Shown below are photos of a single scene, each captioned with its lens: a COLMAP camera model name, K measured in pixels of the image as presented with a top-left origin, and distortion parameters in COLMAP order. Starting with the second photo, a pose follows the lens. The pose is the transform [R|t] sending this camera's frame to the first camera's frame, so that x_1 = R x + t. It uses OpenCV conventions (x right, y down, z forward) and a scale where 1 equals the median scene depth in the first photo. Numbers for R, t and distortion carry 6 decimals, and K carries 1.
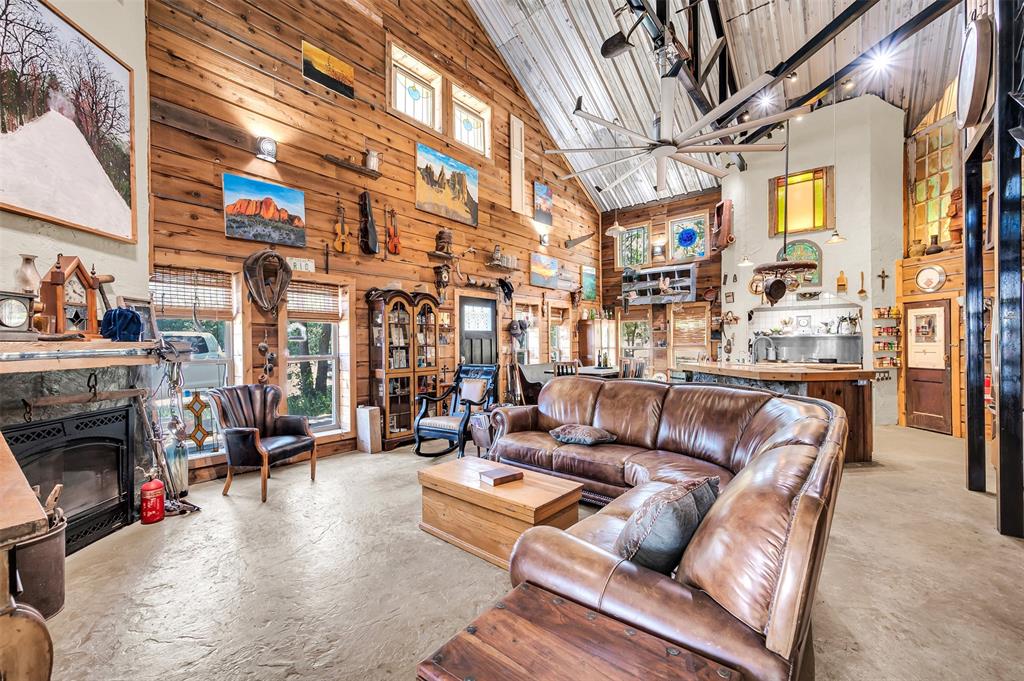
lens RADIAL K [[414.8, 0, 513.1], [0, 414.8, 348.3], [0, 0, 1]] dist [0.000268, -0.000460]
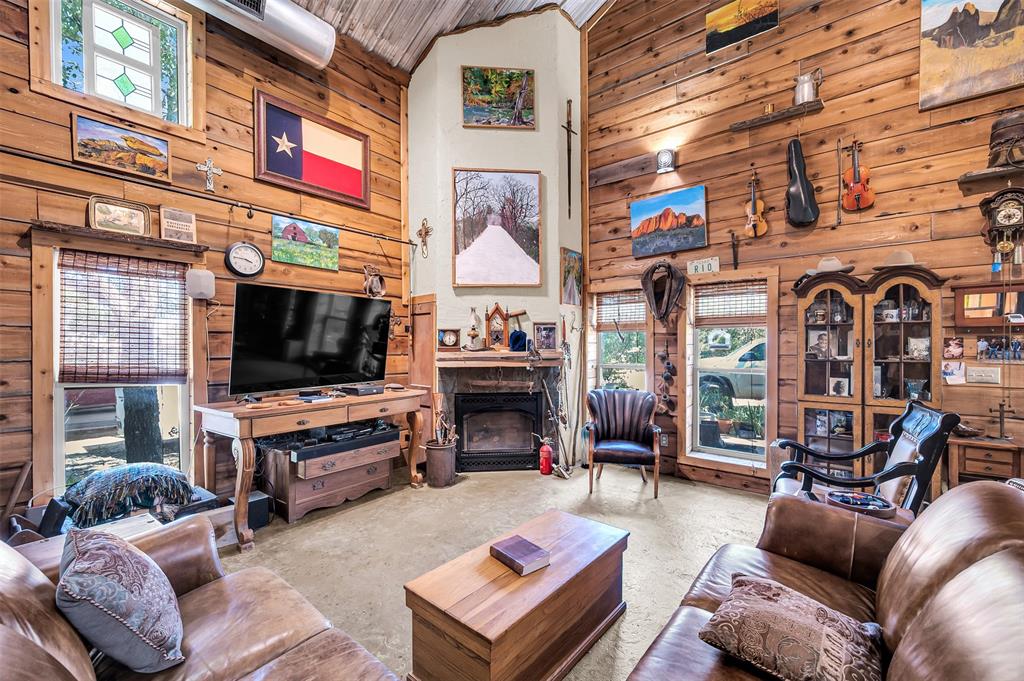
lens RADIAL K [[414.8, 0, 513.1], [0, 414.8, 348.3], [0, 0, 1]] dist [0.000268, -0.000460]
pose [[0.018660, 0.016511, -0.999690, 0.344082], [-0.009792, 0.999819, 0.016331, -0.028300], [0.999778, 0.009485, 0.018819, 0.498897]]
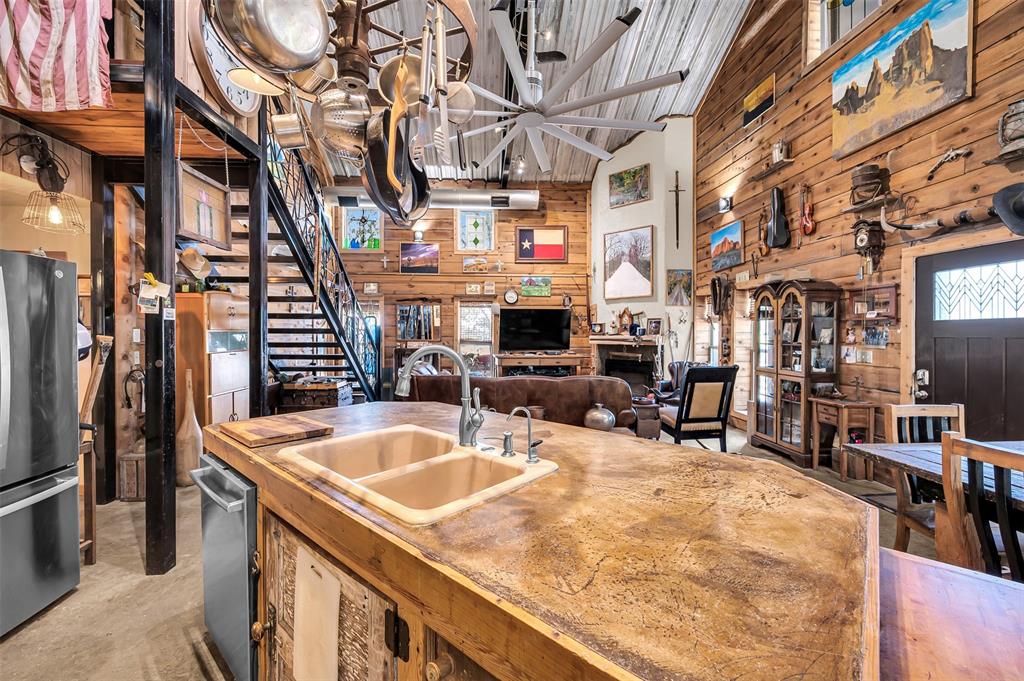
lens RADIAL K [[414.9, 0, 512.0], [0, 414.9, 340.5], [0, 0, 1]] dist [-0.000543, -0.000241]
pose [[-0.731365, 0.023973, -0.681565, 0.782919], [-0.002273, 0.999291, 0.037587, -0.045079], [0.681983, 0.029039, -0.730791, 1.279316]]
